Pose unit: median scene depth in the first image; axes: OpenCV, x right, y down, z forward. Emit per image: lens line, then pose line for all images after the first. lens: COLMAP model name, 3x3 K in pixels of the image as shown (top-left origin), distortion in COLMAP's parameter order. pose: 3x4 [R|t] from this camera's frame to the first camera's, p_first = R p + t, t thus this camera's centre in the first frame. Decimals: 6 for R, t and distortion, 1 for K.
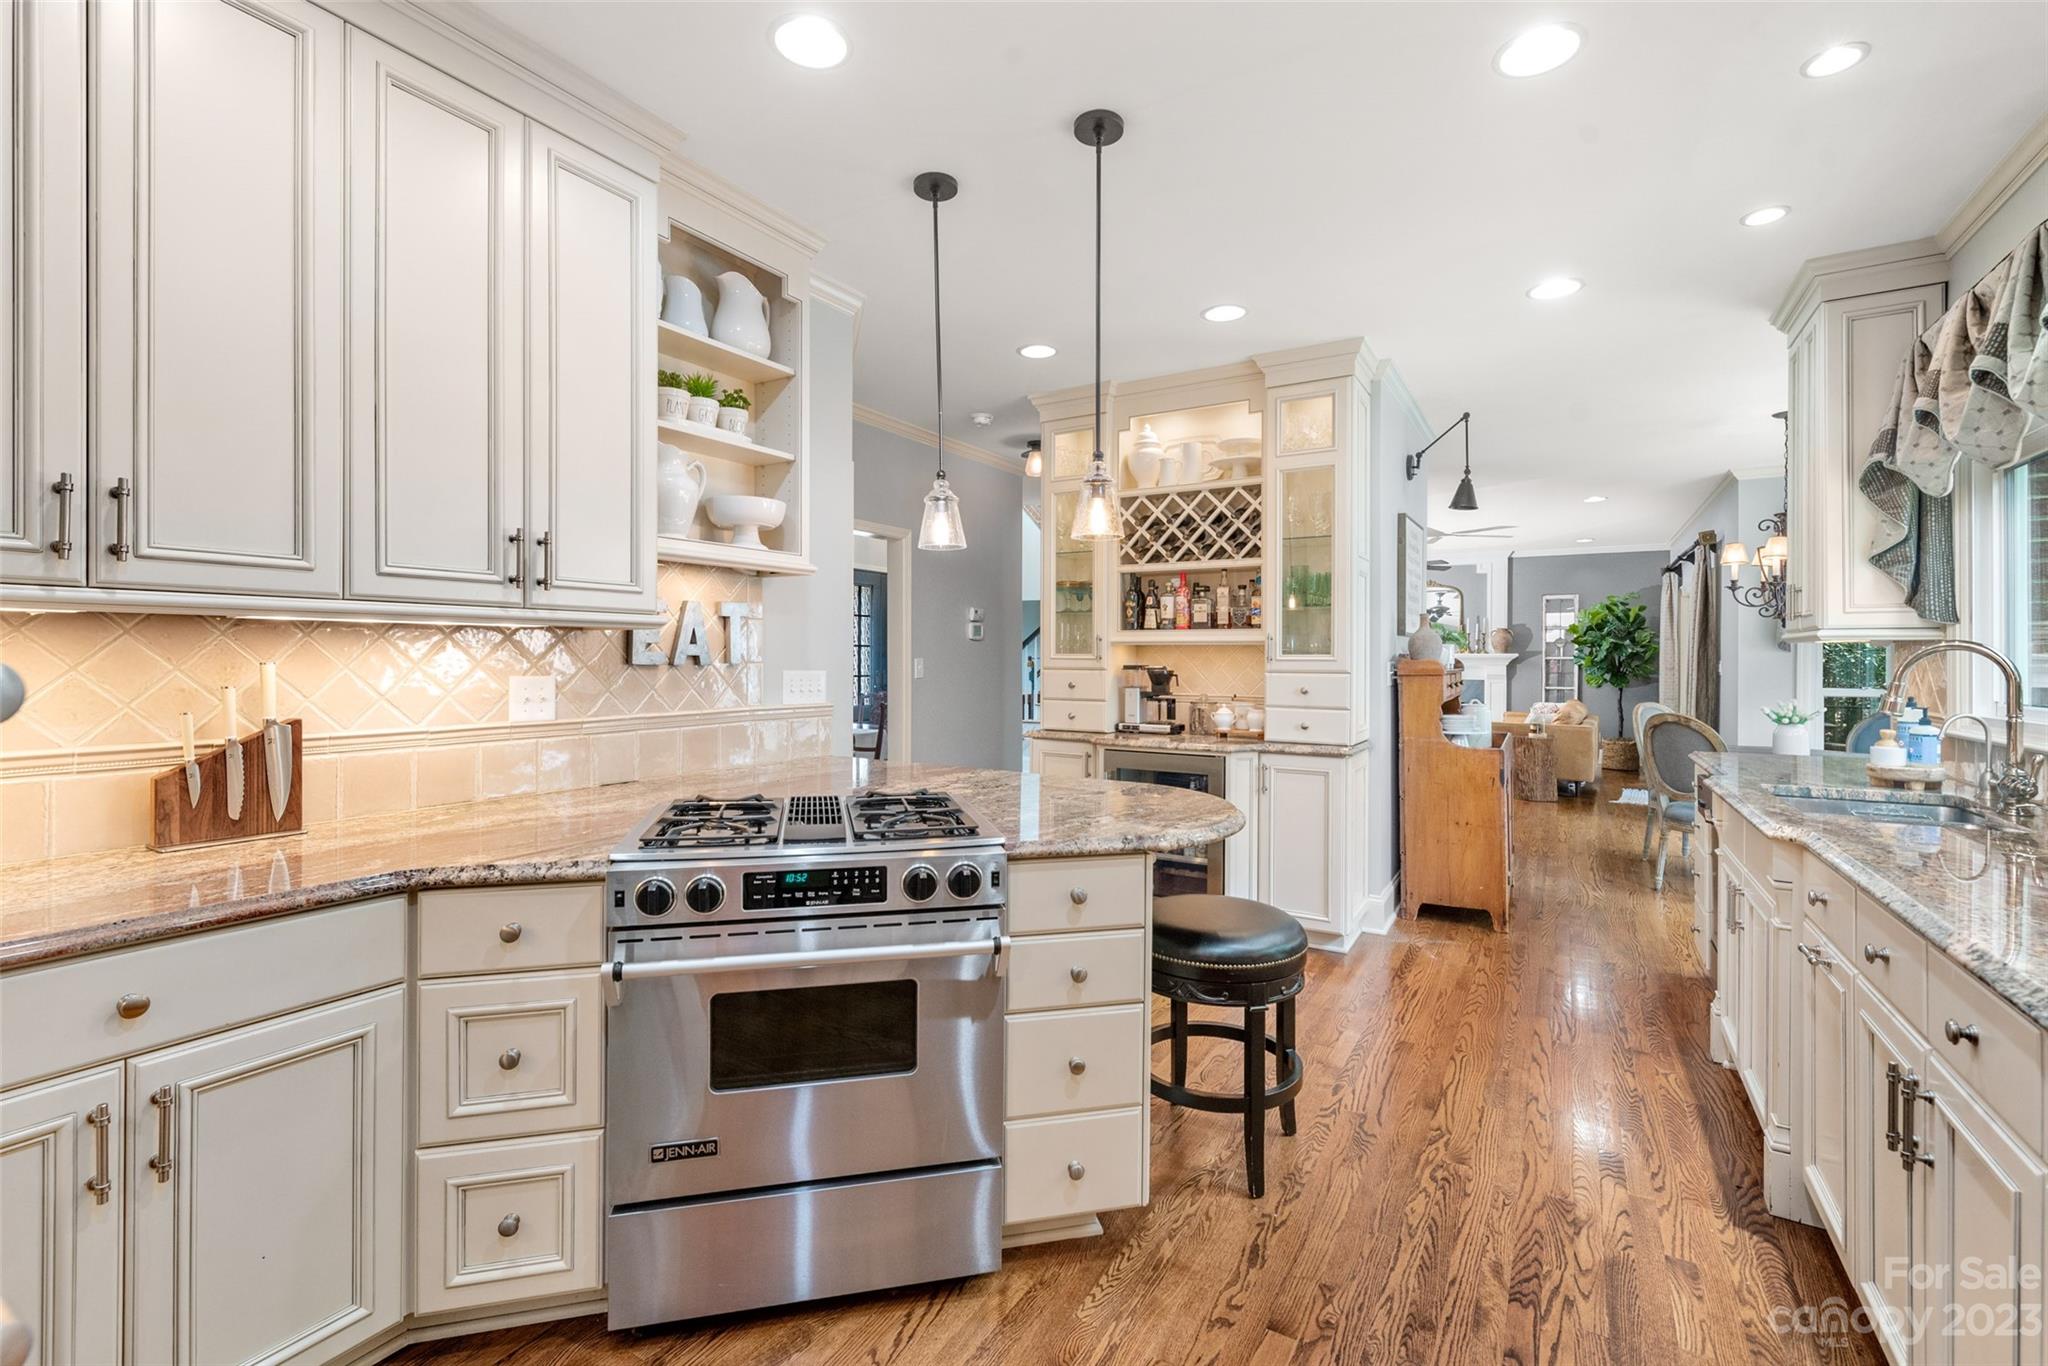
lens RADIAL K [[912.4, 0, 1010.7], [0, 912.4, 652.0], [0, 0, 1]] dist [-0.000350, 0.000137]
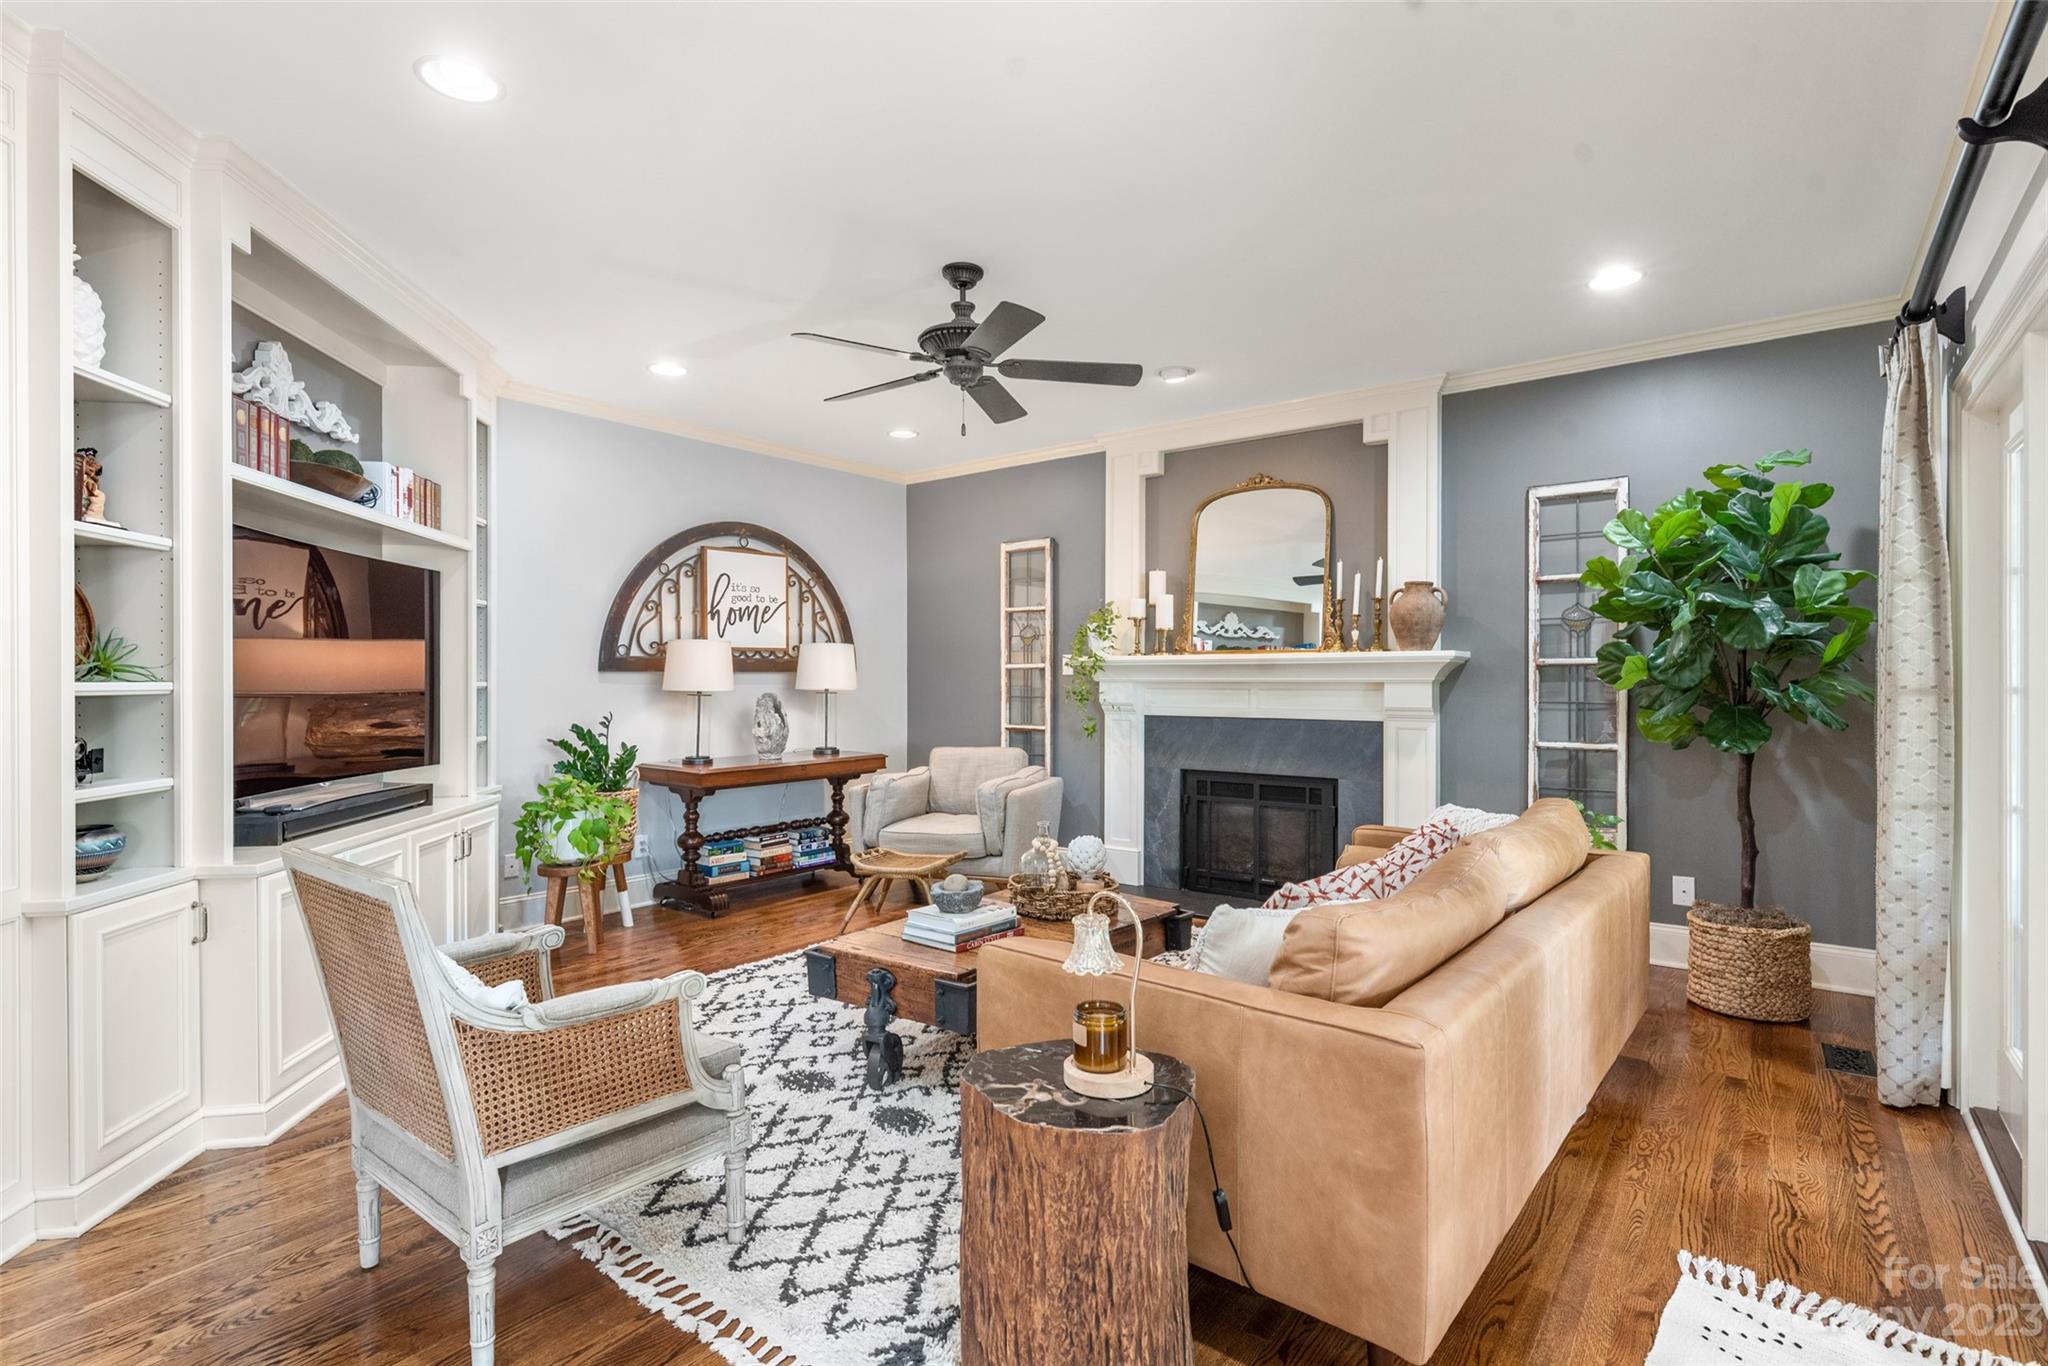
lens RADIAL K [[986.7, 0, 1029.6], [0, 986.7, 686.2], [0, 0, 1]] dist [-0.001645, 0.000269]
pose [[0.994600, -0.009658, -0.103332, 1.046667], [0.010820, 0.999884, 0.010687, 0.025273], [0.103216, -0.011748, 0.994590, 1.452340]]
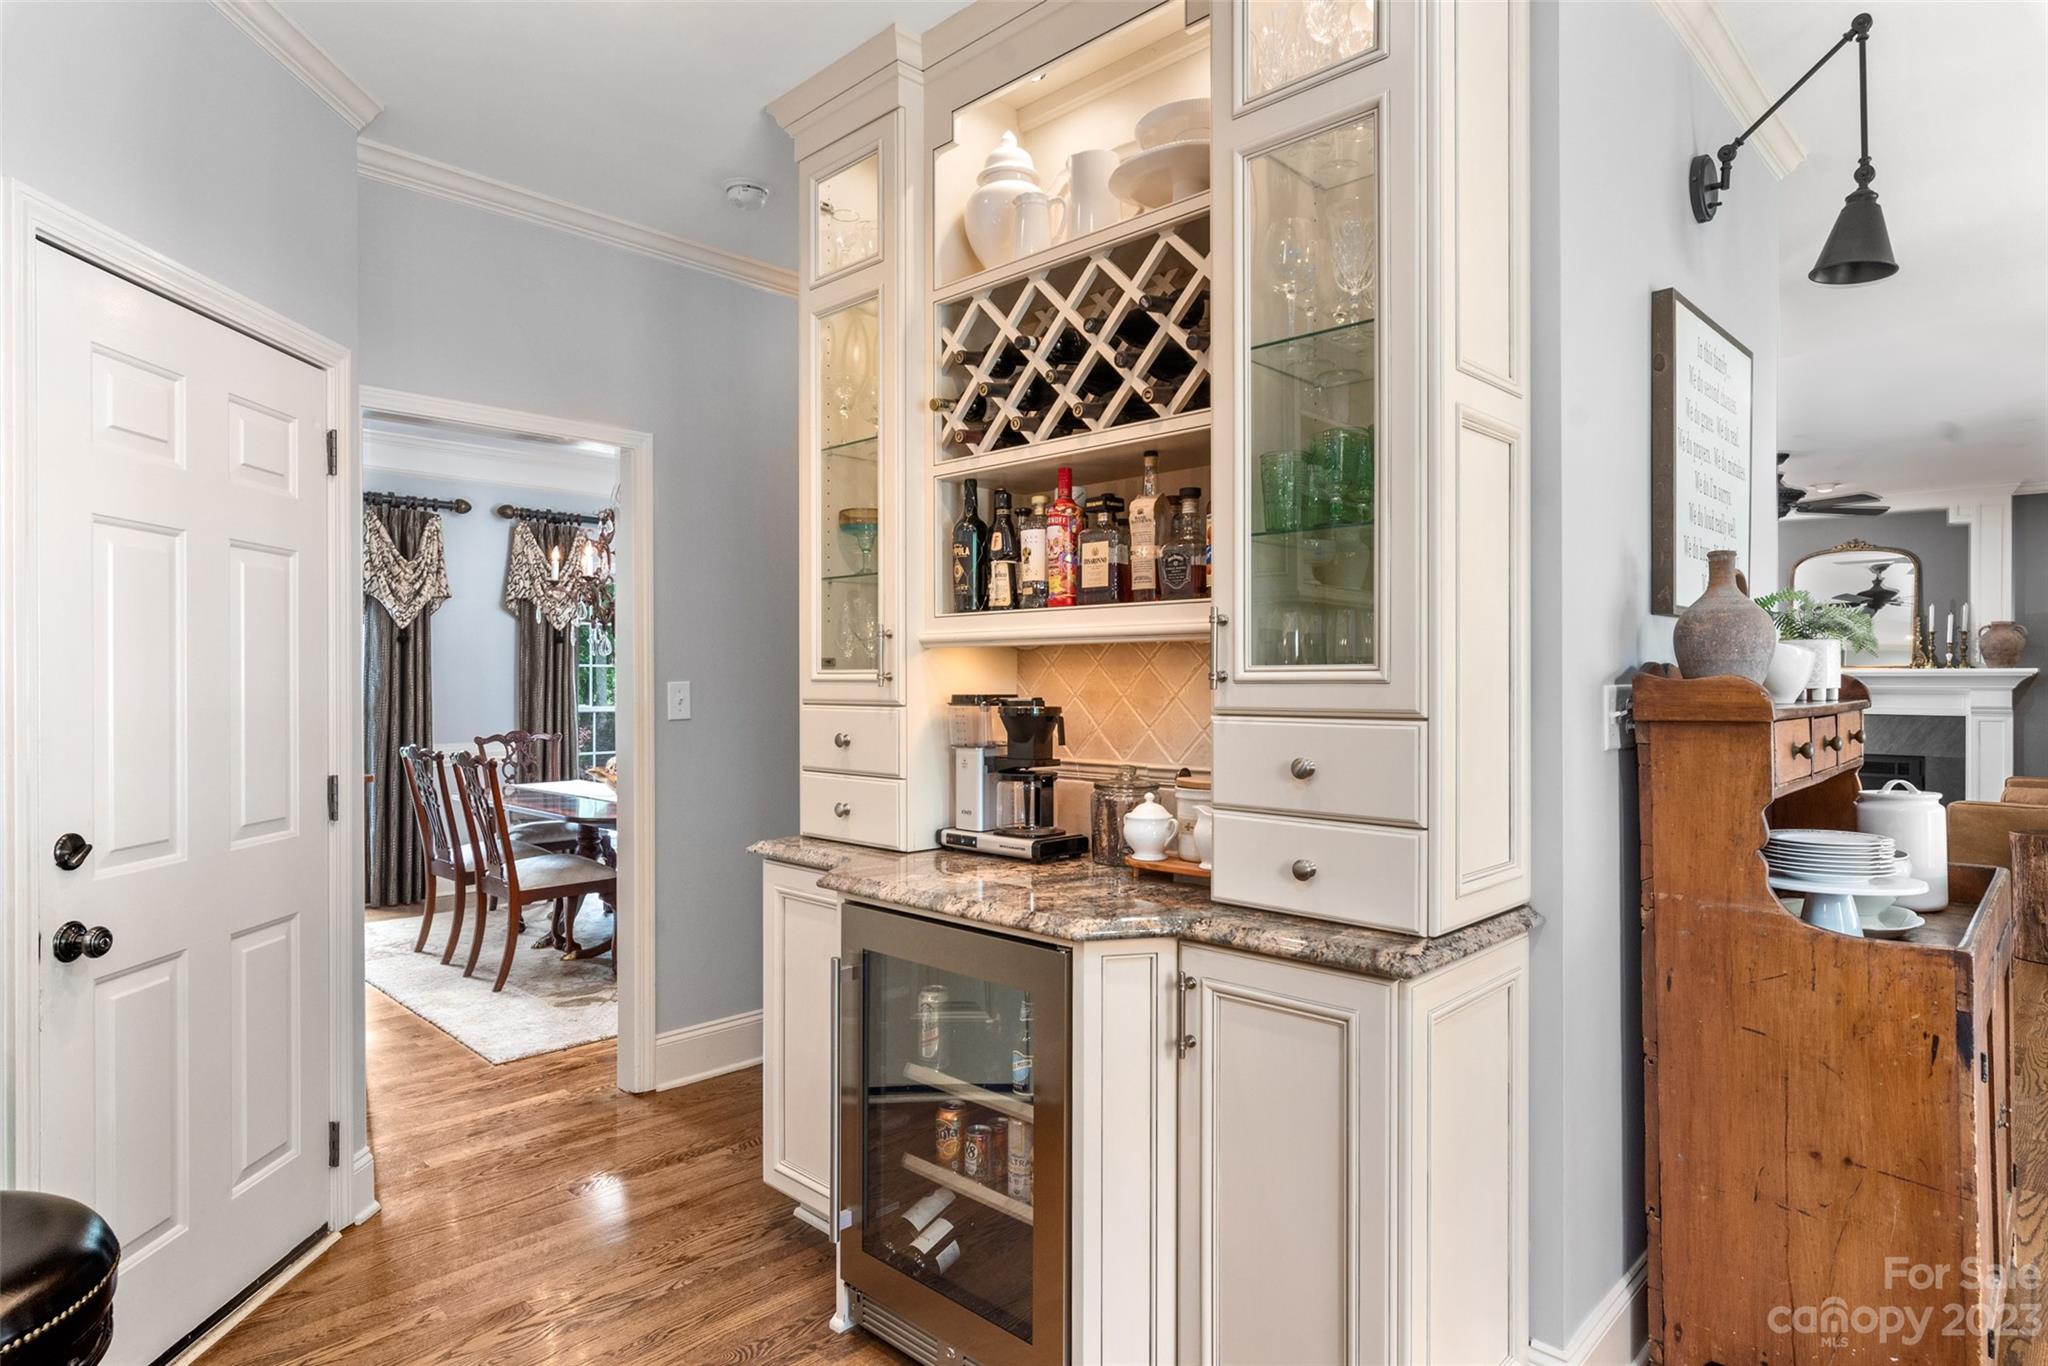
lens RADIAL K [[1140.7, 0, 1023.6], [0, 1140.7, 677.9], [0, 0, 1]] dist [0.006403, -0.002997]
pose [[0.975924, -0.005092, -0.218051, 0.281645], [0.005815, 0.999980, 0.002676, 0.005445], [0.218033, -0.003880, 0.975934, 0.495487]]
